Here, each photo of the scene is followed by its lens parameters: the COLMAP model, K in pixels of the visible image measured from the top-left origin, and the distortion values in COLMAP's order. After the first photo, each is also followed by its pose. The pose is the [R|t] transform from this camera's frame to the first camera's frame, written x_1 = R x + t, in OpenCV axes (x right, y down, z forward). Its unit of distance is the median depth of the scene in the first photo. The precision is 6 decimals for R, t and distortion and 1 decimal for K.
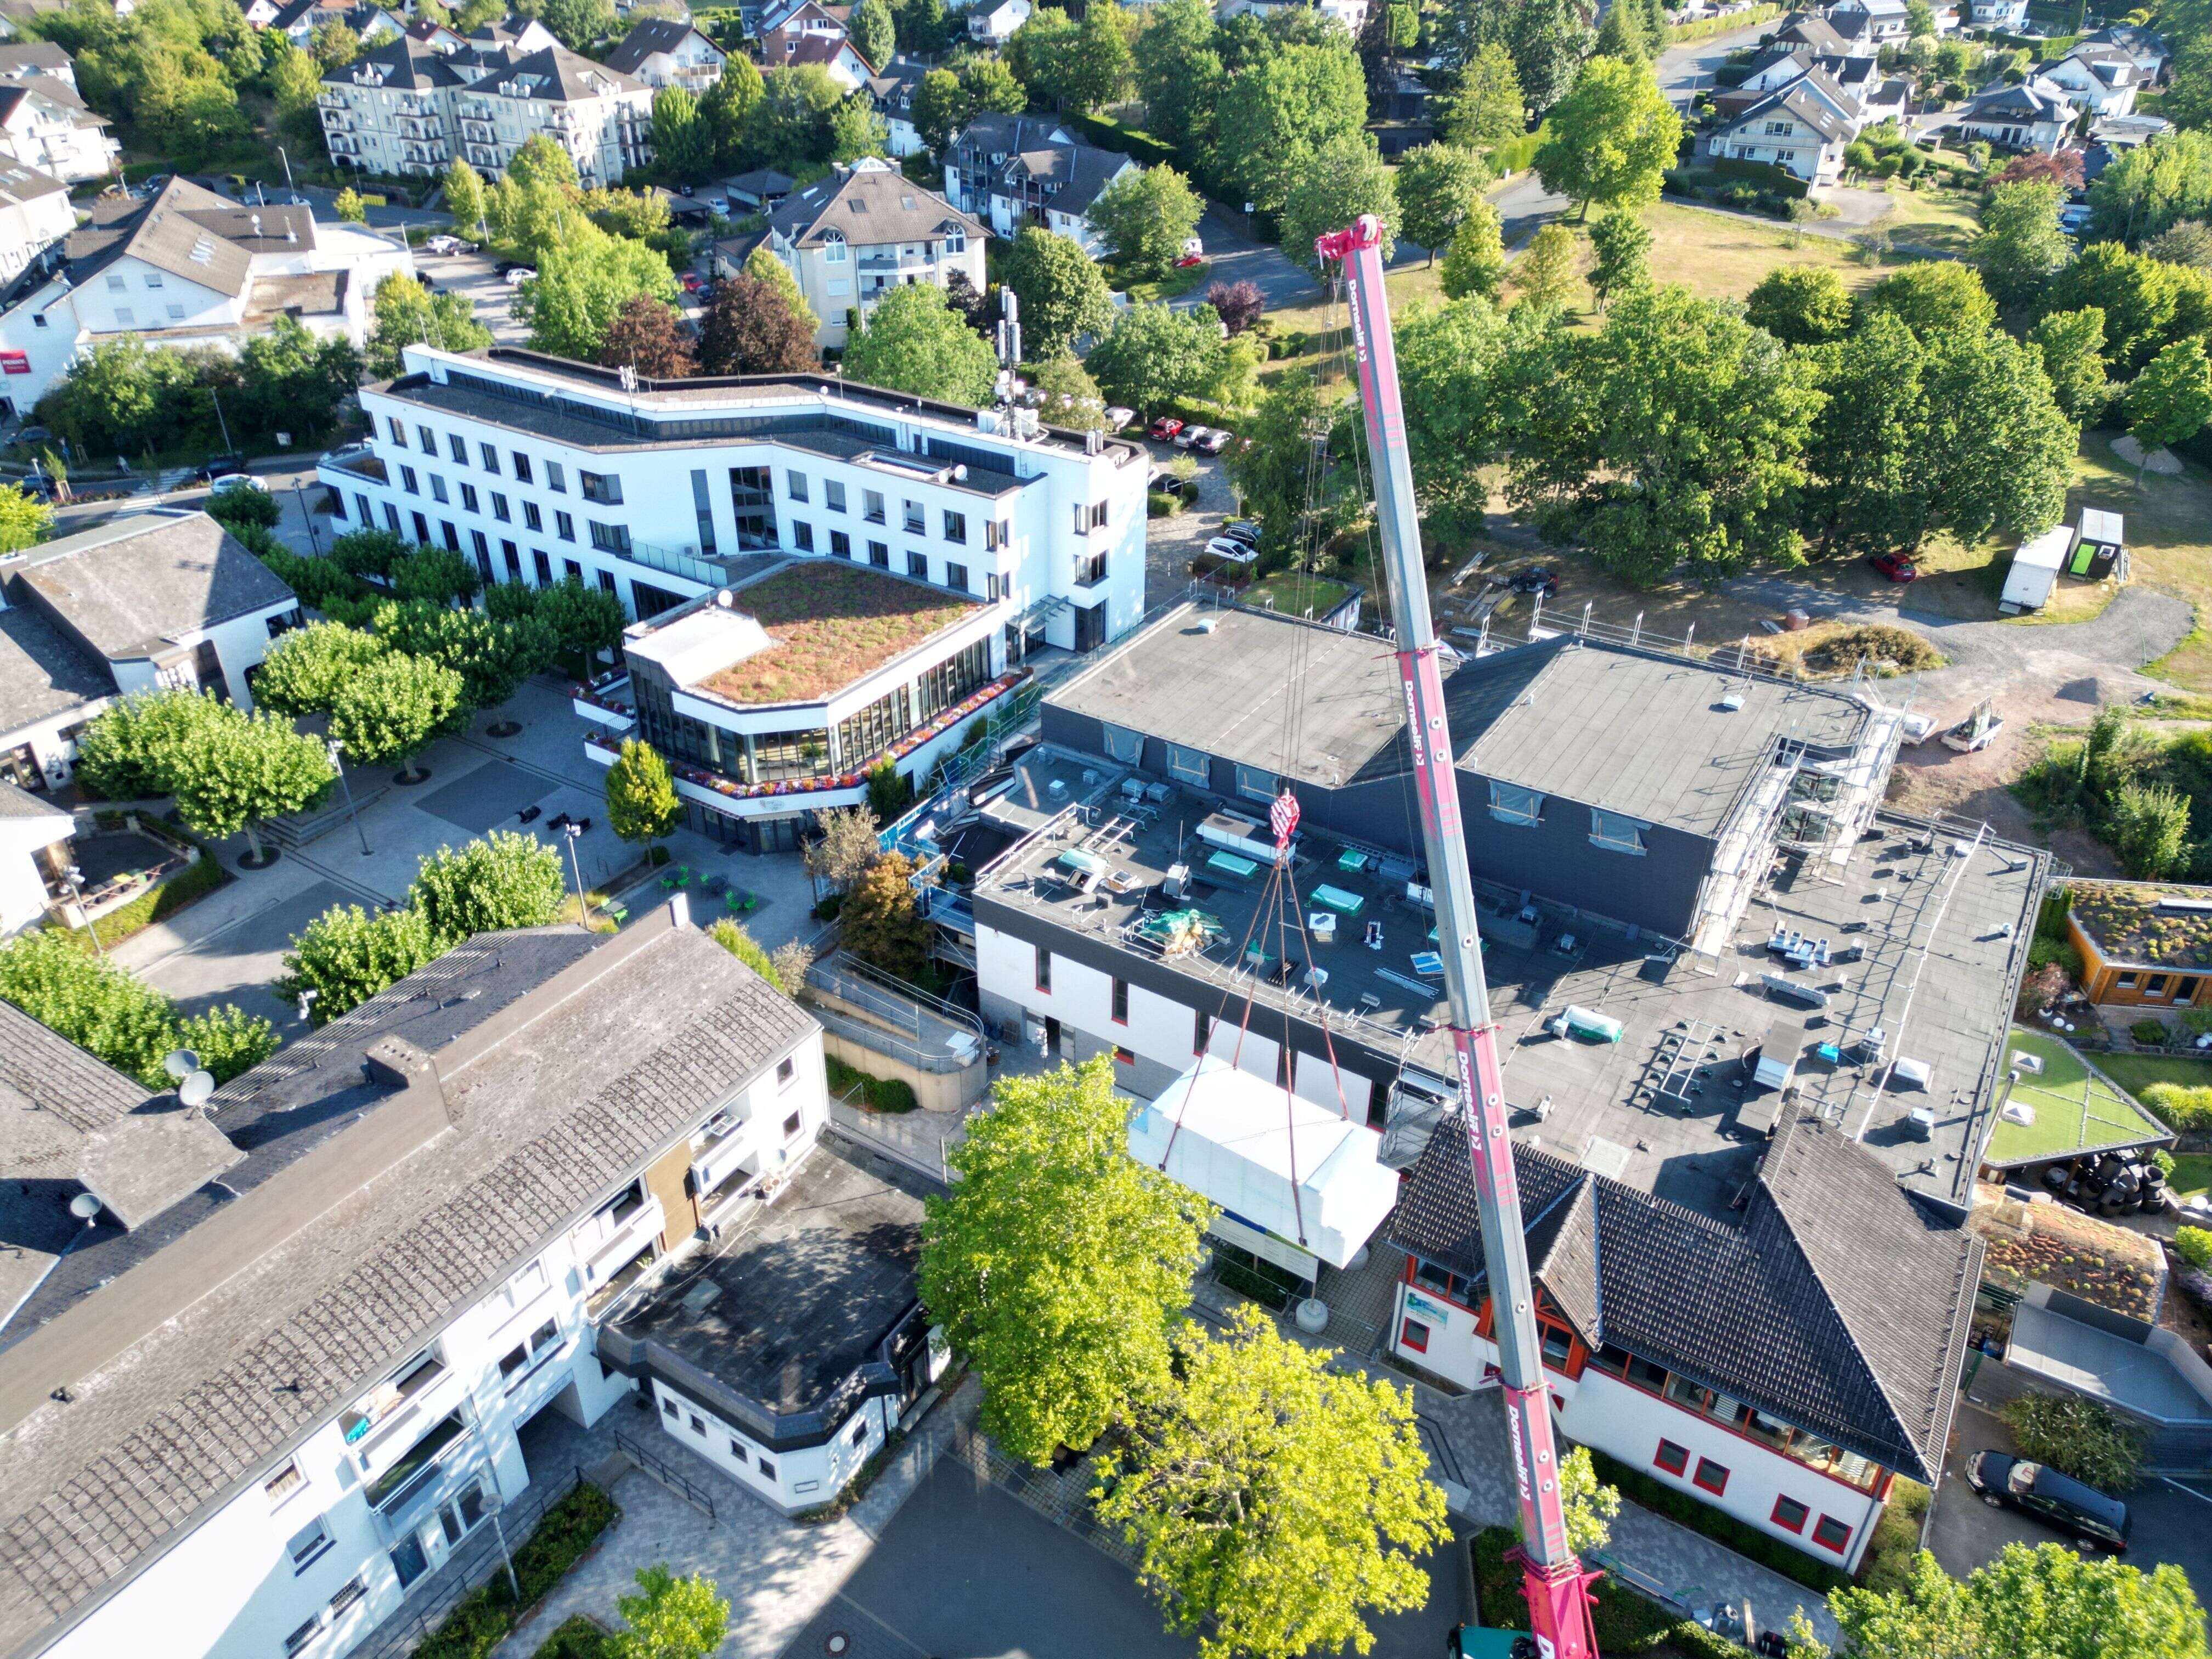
lens RADIAL K [[1541.9, 0, 1103.8], [0, 1541.9, 816.3], [0, 0, 1]] dist [0.068709, -0.062202]
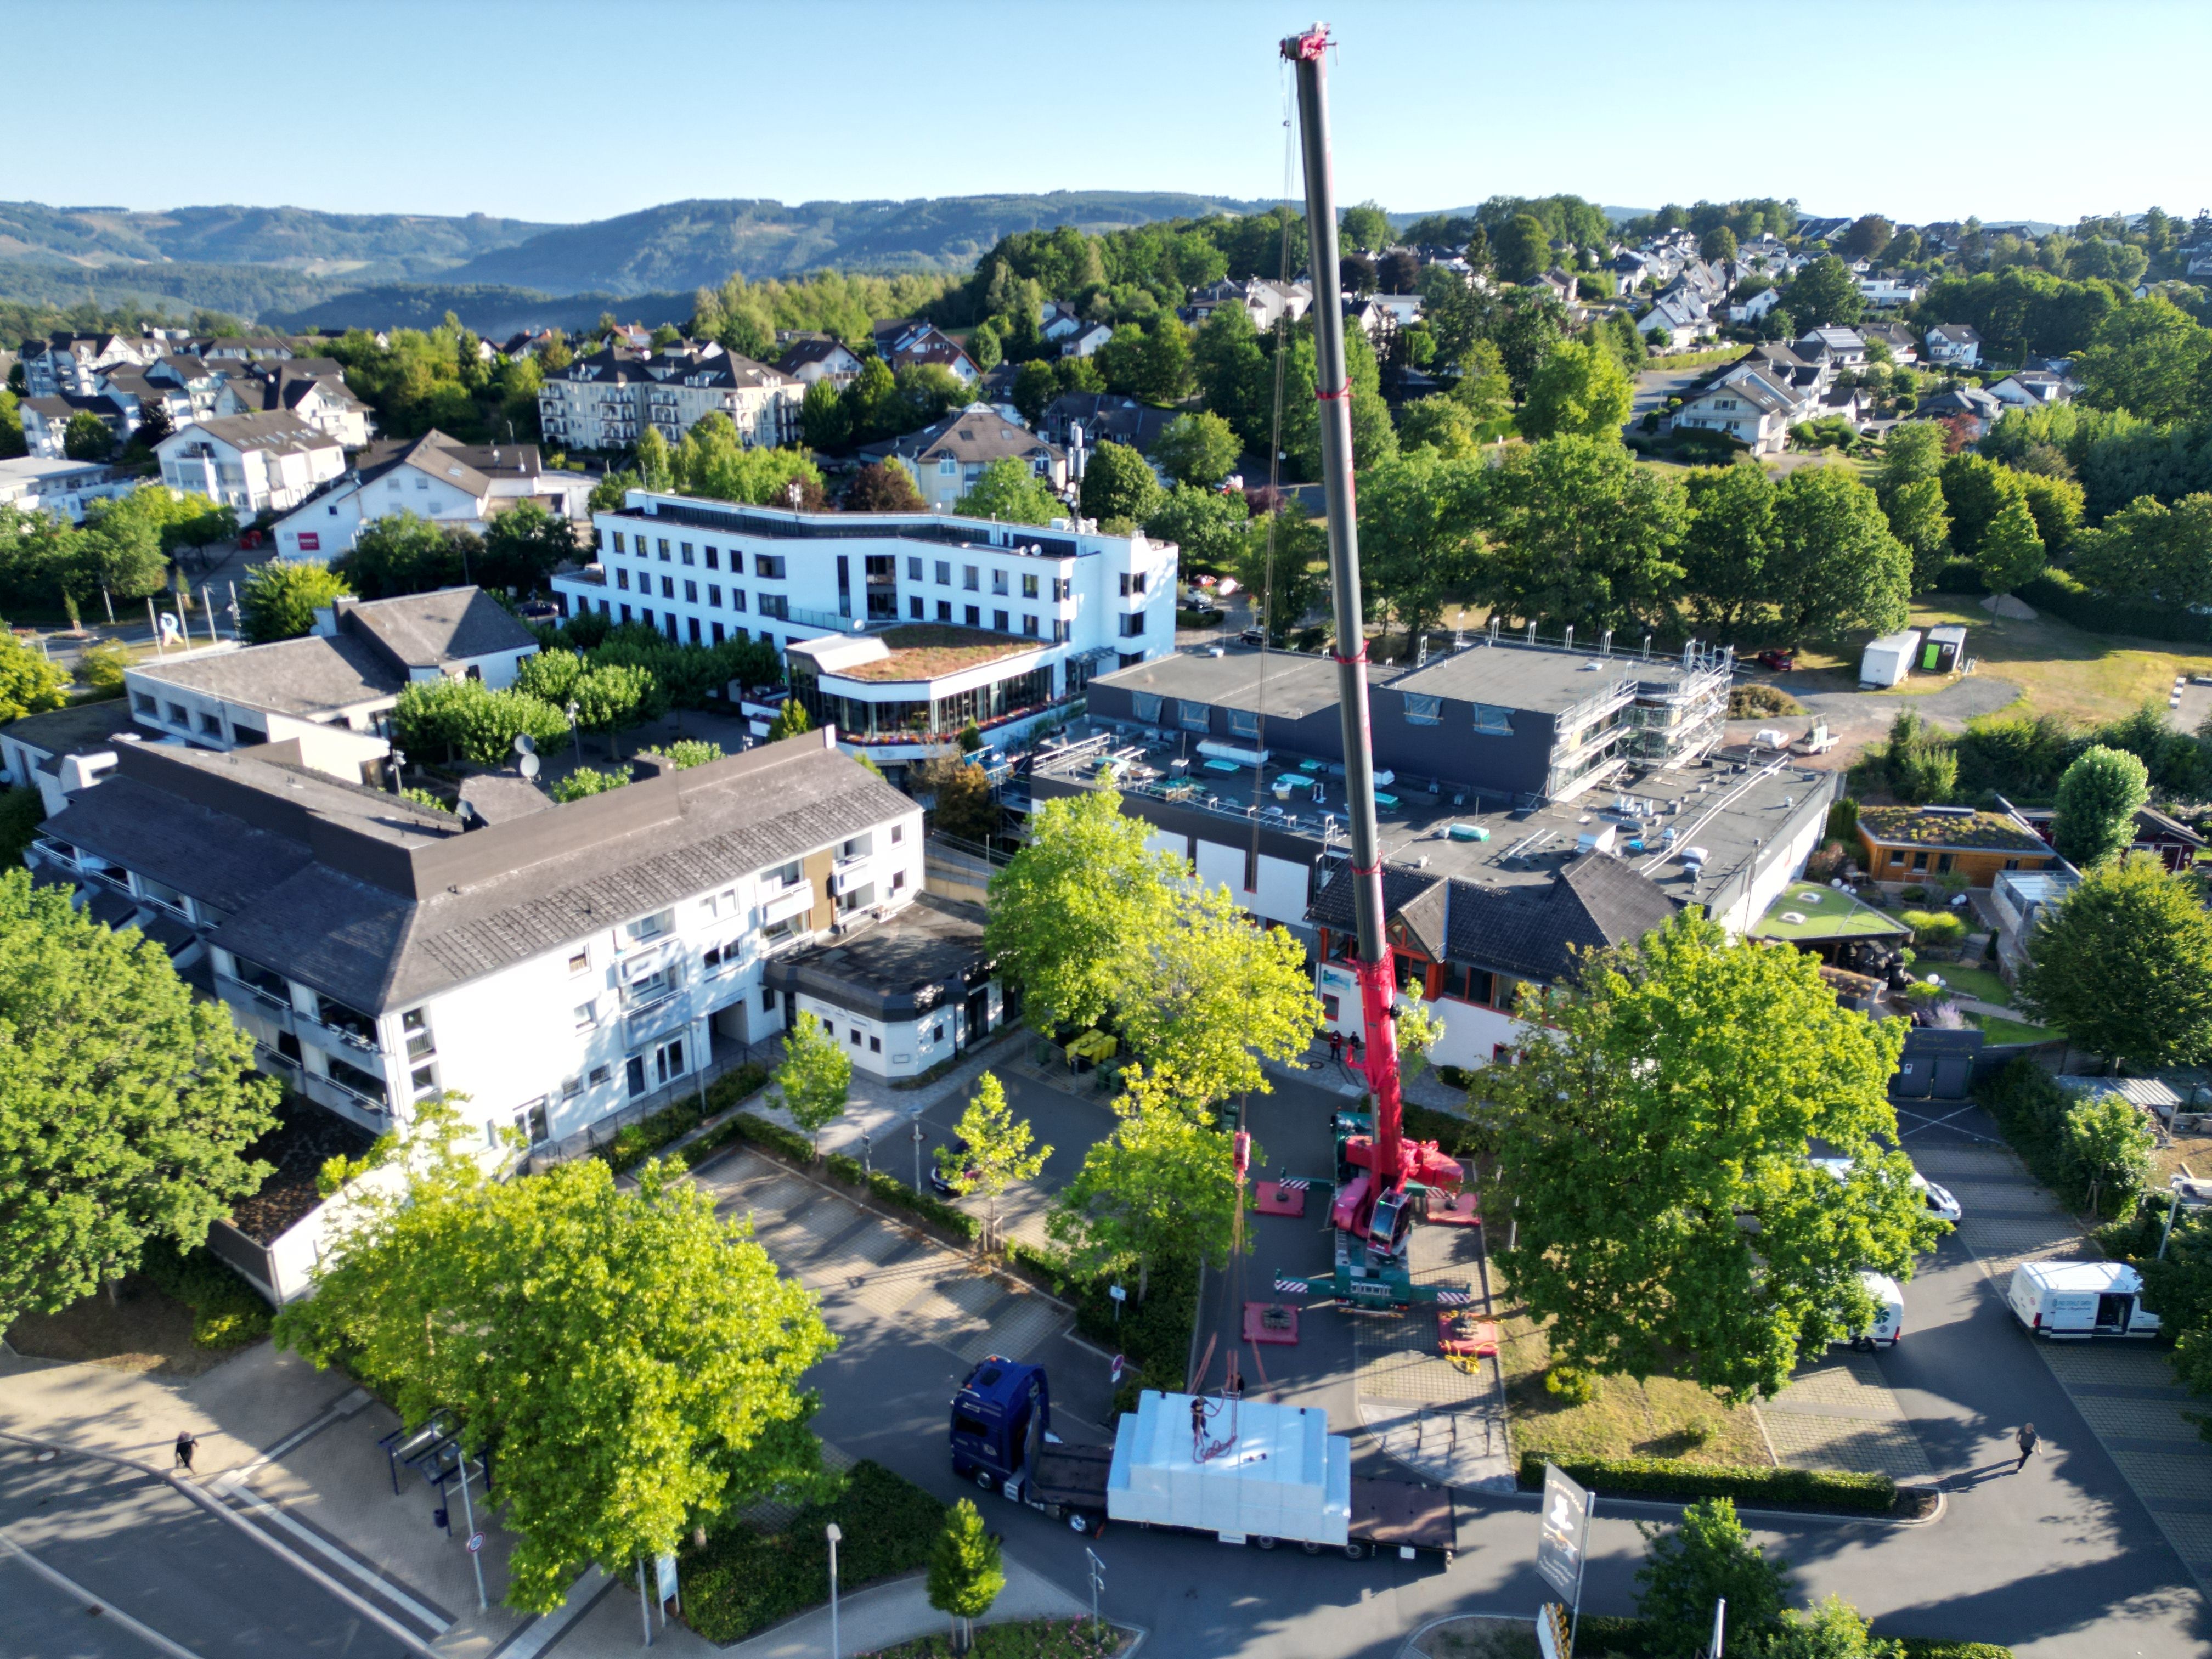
lens RADIAL K [[1541.9, 0, 1103.8], [0, 1541.9, 816.3], [0, 0, 1]] dist [0.068709, -0.062202]
pose [[0.998484, 0.017159, -0.052291, 0.038927], [-0.028142, 0.975724, -0.217187, 0.282524], [0.047295, 0.218329, 0.974728, -0.245746]]
